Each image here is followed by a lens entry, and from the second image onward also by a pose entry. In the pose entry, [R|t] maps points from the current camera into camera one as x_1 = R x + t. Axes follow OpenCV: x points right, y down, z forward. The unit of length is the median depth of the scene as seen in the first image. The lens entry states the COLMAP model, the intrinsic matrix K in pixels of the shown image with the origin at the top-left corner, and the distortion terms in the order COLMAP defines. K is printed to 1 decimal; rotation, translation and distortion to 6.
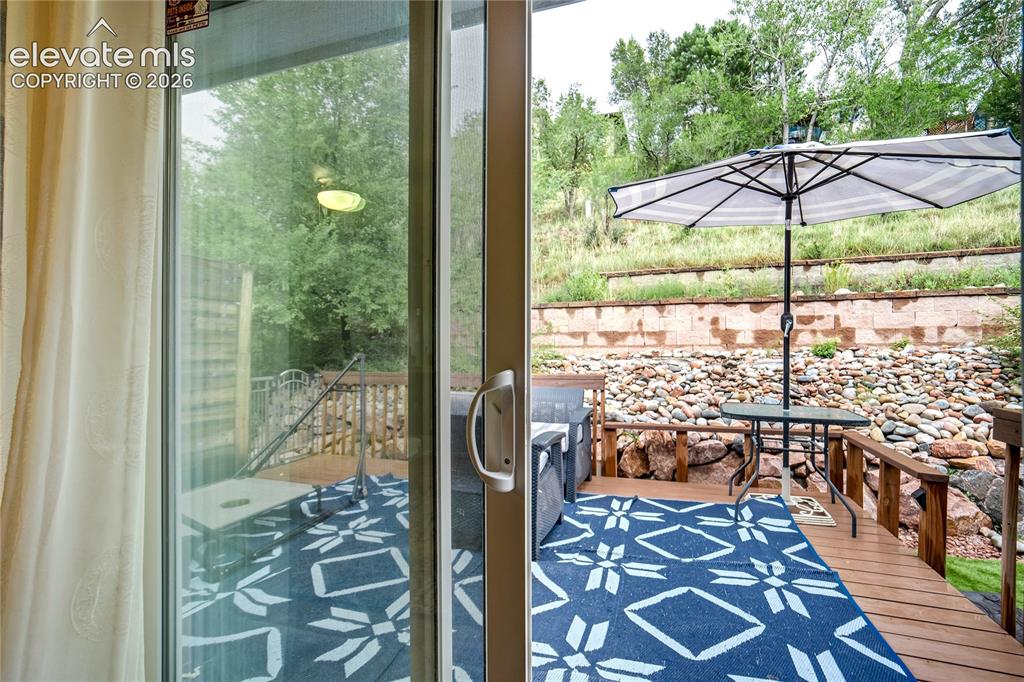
lens RADIAL K [[481.1, 0, 507.3], [0, 481.1, 339.7], [0, 0, 1]] dist [-0.026533, 0.014883]
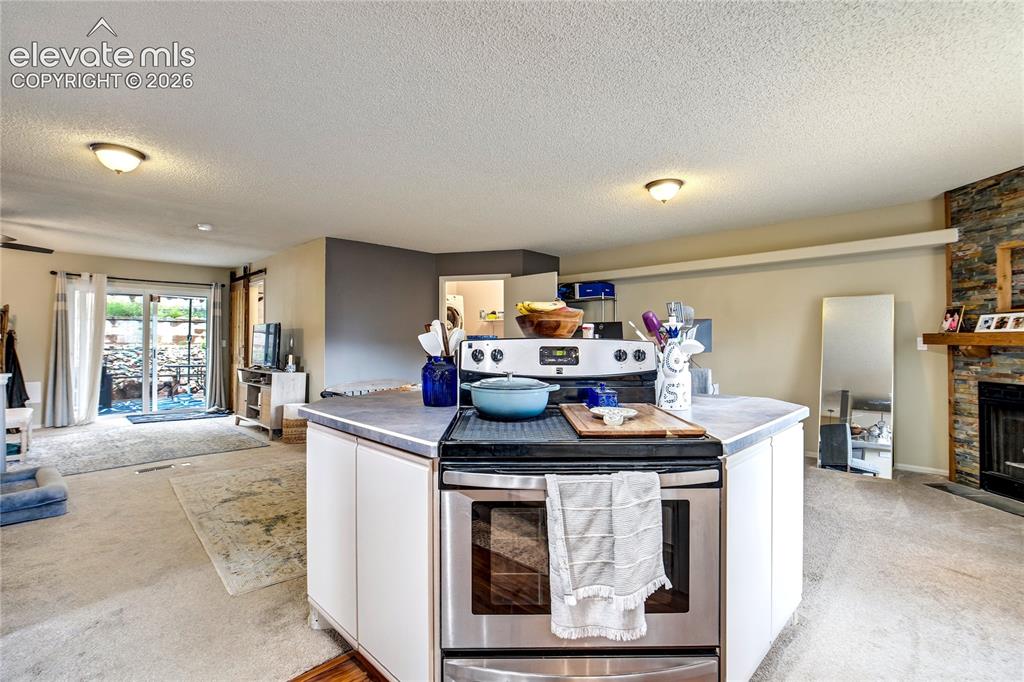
lens RADIAL K [[481.1, 0, 509.5], [0, 481.1, 340.8], [0, 0, 1]] dist [-0.026533, 0.014883]
pose [[0.433905, 0.006993, 0.900931, -0.751658], [-0.015001, 0.999887, -0.000537, -0.020490], [-0.900834, -0.013282, 0.433961, -1.278456]]
